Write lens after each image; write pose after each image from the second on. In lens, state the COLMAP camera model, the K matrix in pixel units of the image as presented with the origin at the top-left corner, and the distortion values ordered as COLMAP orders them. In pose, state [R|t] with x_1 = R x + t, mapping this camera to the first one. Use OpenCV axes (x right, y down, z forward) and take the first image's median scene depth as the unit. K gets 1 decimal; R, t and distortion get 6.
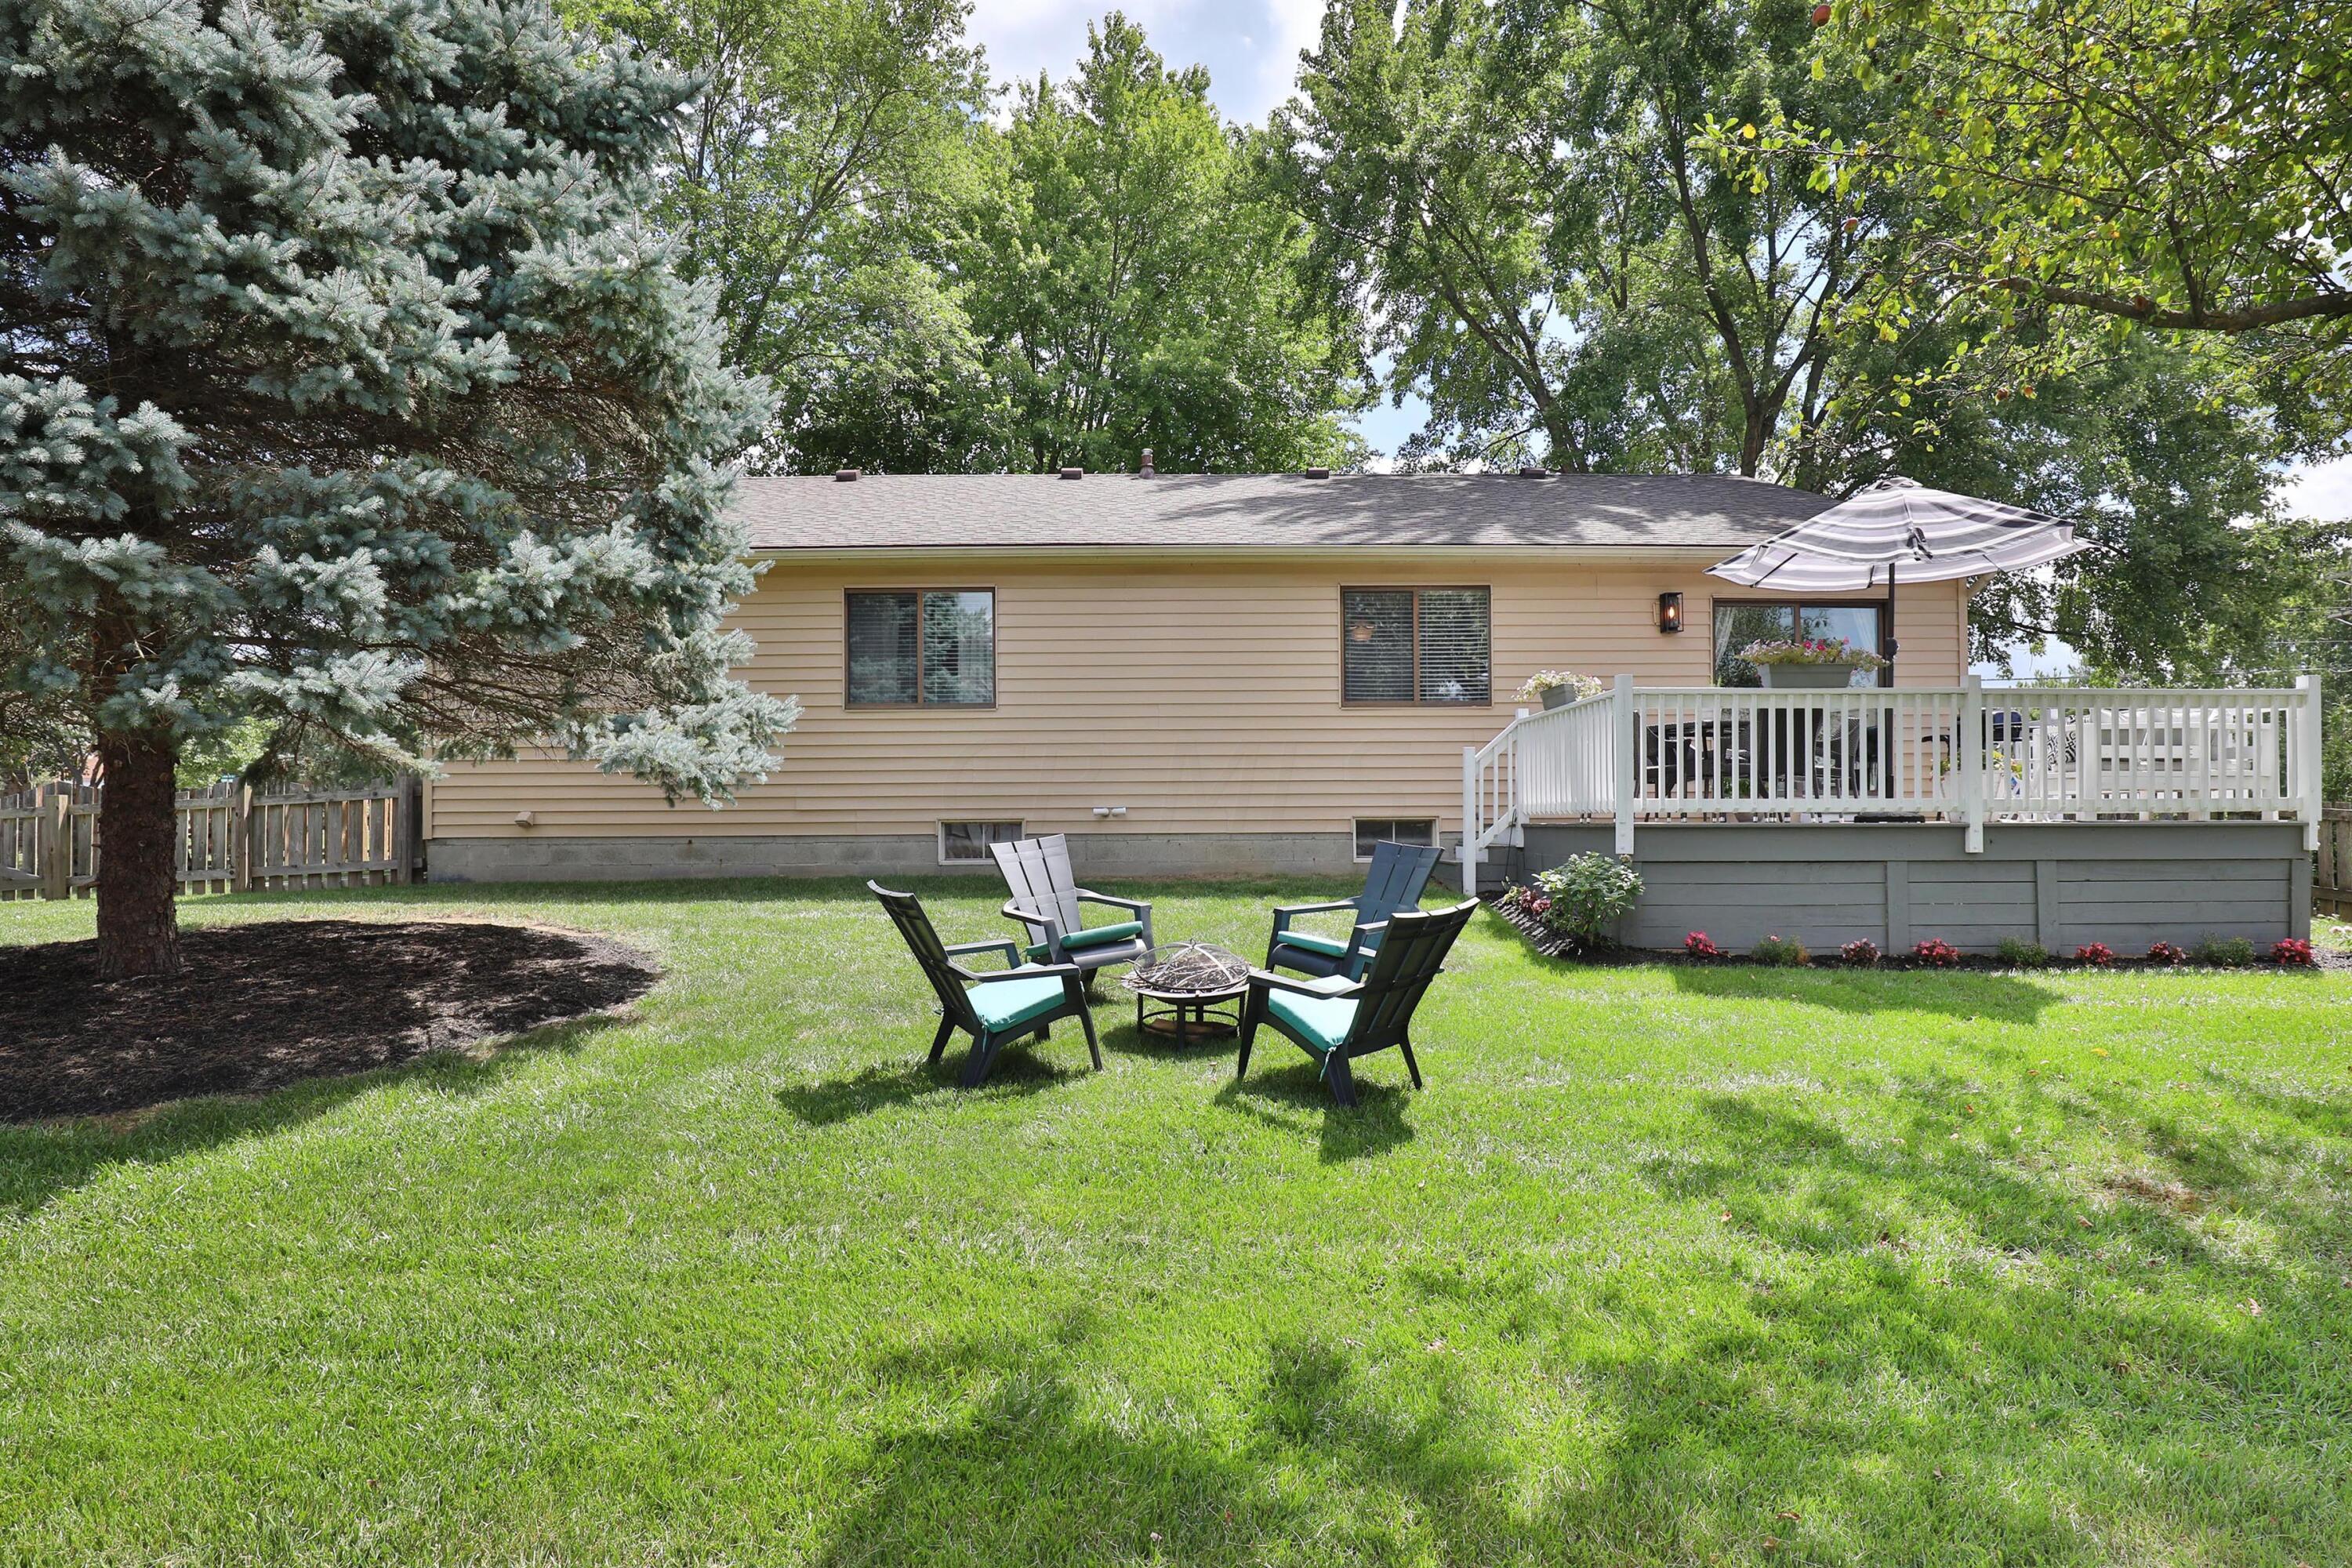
lens RADIAL K [[1193.6, 0, 1175.8], [0, 1193.6, 814.6], [0, 0, 1]] dist [-0.018396, -0.000313]
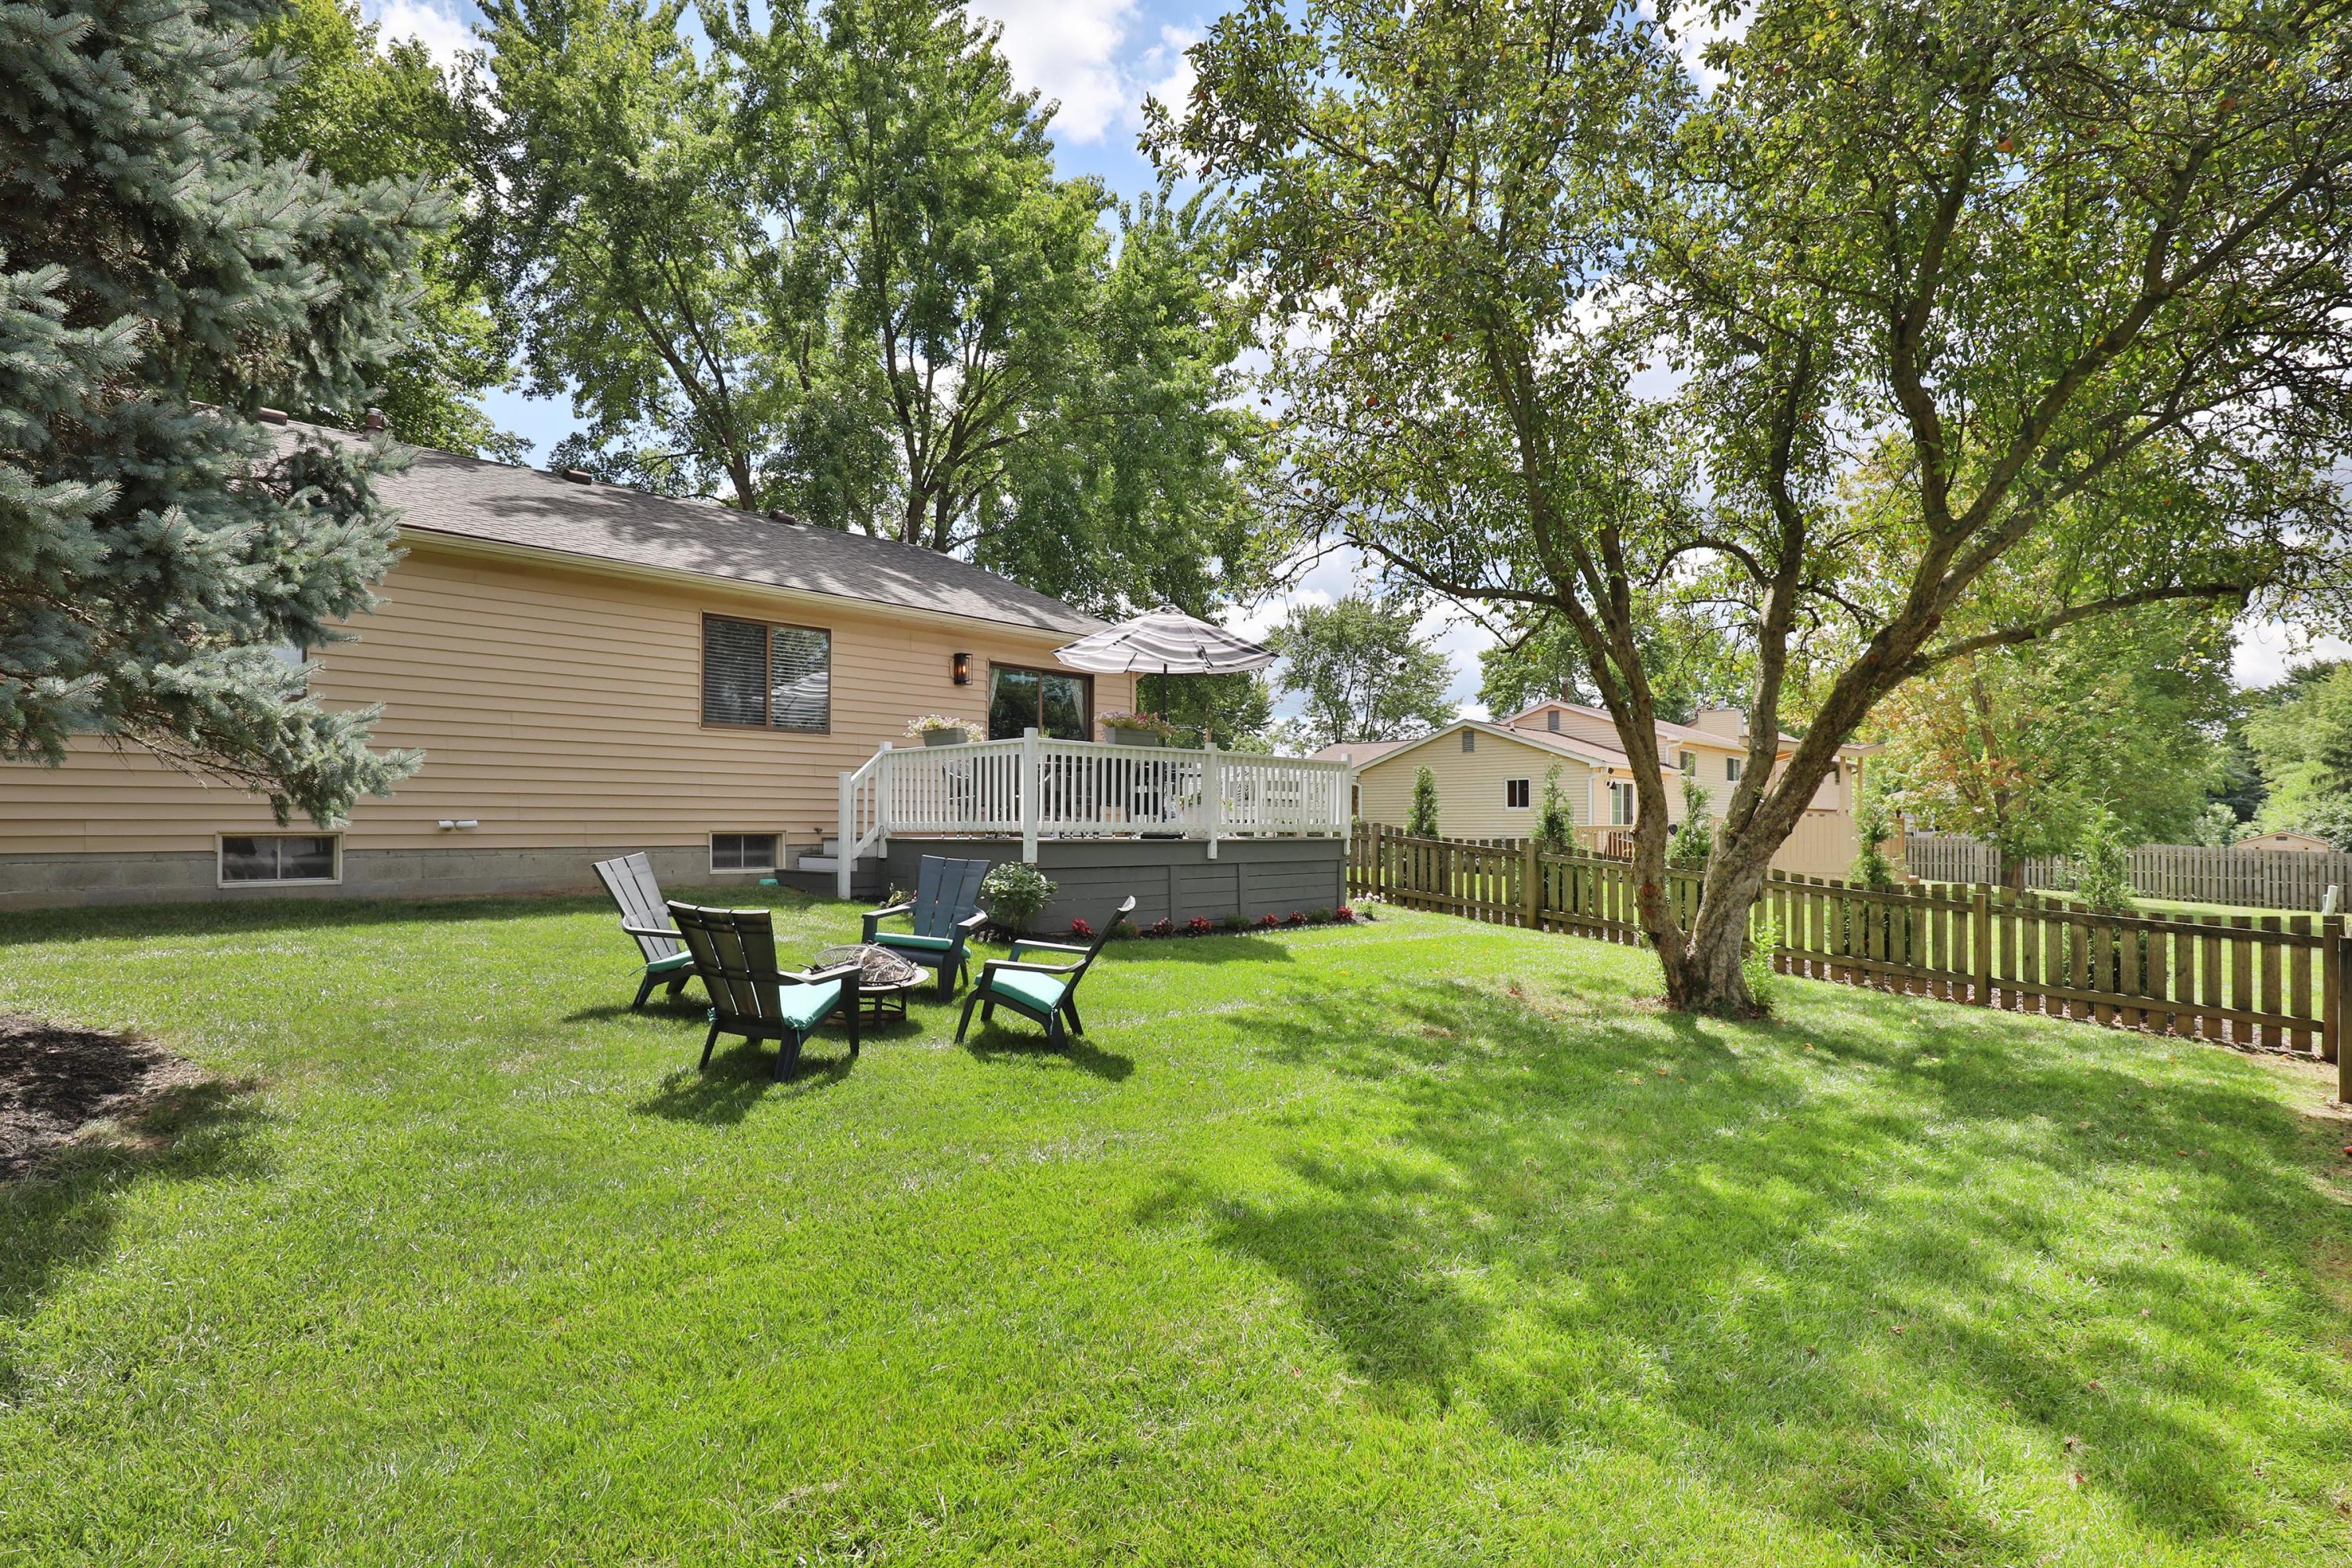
lens RADIAL K [[1126.4, 0, 1181.5], [0, 1126.4, 813.5], [0, 0, 1]] dist [-0.013113, 0.000127]
pose [[0.714226, 0.015288, 0.699748, -0.362044], [-0.009933, 0.999882, -0.011707, -0.008079], [-0.699844, 0.001410, 0.714294, -0.014554]]
